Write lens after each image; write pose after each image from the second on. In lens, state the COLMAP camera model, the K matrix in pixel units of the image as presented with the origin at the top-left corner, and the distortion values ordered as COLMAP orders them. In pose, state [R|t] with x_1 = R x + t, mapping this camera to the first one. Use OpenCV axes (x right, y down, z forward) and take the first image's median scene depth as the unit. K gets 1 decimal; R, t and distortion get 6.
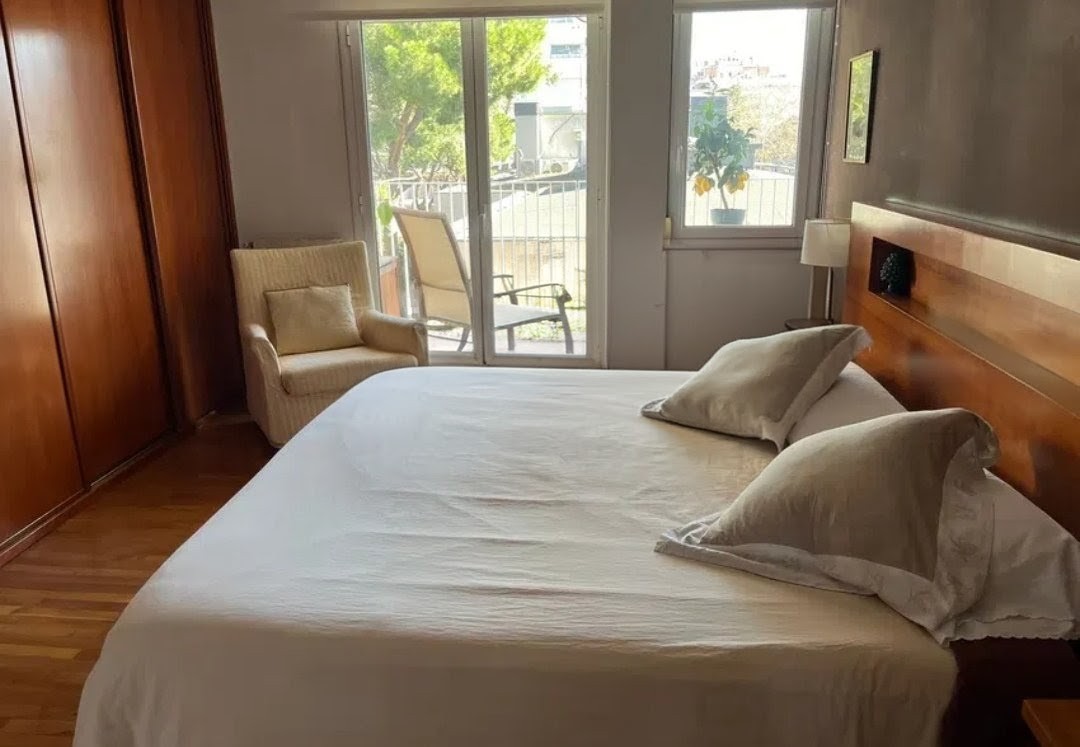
lens RADIAL K [[834.6, 0, 540.0], [0, 834.6, 373.5], [0, 0, 1]] dist [0.093211, -0.086627]
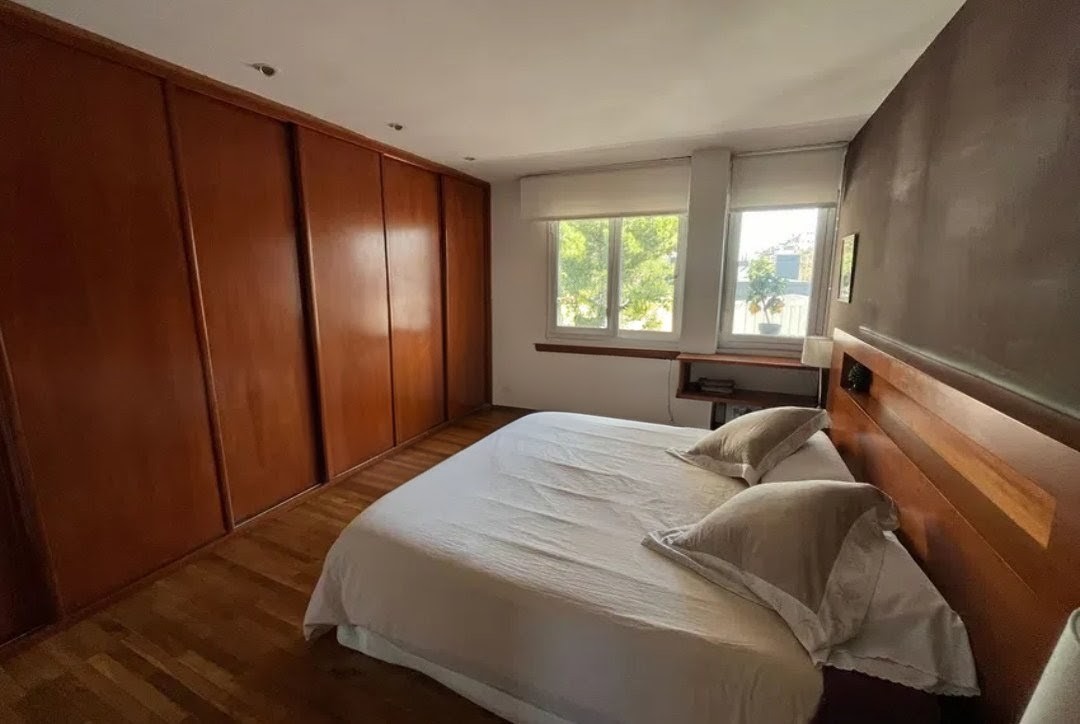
lens RADIAL K [[444.3, 0, 539.2], [0, 444.3, 349.6], [0, 0, 1]] dist [-0.000703, 0.007803]
pose [[0.945693, 0.070459, -0.317333, 0.177443], [-0.102742, 0.990970, -0.086156, -0.054472], [0.308397, 0.114080, 0.944392, 0.096647]]
